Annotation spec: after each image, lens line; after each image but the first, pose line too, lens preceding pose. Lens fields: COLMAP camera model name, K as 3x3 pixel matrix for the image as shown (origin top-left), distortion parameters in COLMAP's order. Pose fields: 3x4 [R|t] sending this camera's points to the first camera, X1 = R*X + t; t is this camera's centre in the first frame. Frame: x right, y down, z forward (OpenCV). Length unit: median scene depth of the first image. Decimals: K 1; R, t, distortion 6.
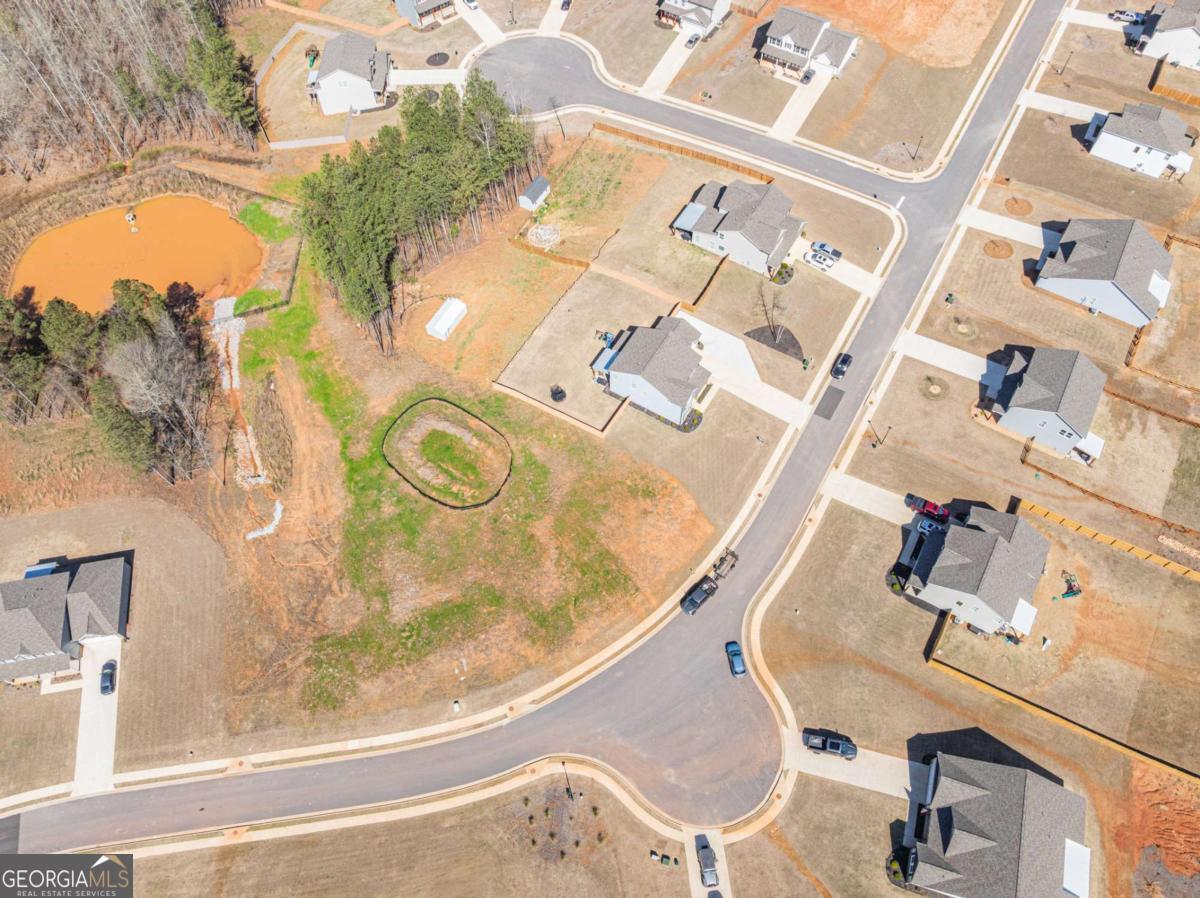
lens RADIAL K [[849.9, 0, 600.0], [0, 849.9, 449.0], [0, 0, 1]] dist [-0.037781, 0.008491]
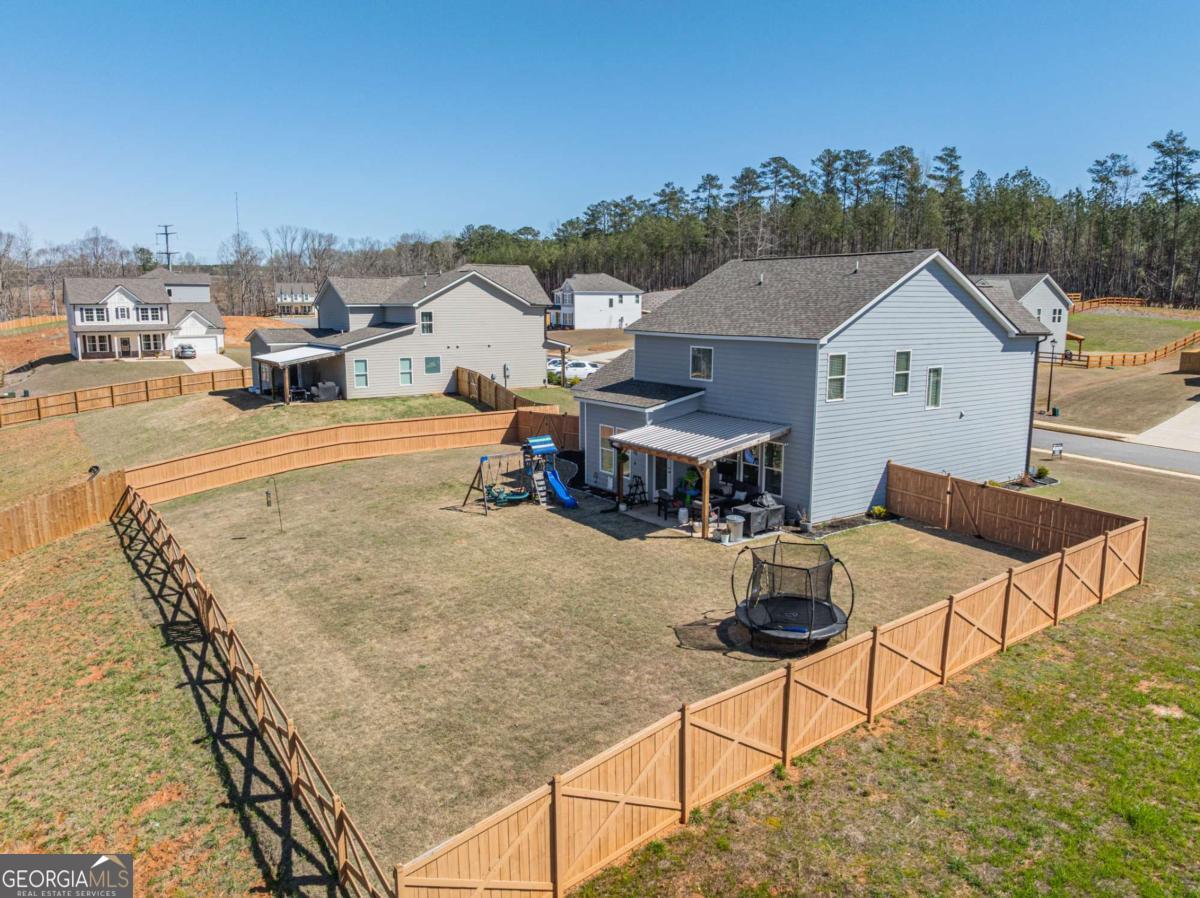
lens RADIAL K [[849.9, 0, 600.0], [0, 849.9, 449.0], [0, 0, 1]] dist [-0.037781, 0.008491]
pose [[0.401219, -0.148156, 0.903921, -0.165551], [0.799664, 0.537930, -0.266774, -0.060468], [-0.446722, 0.829868, 0.334303, 0.866780]]
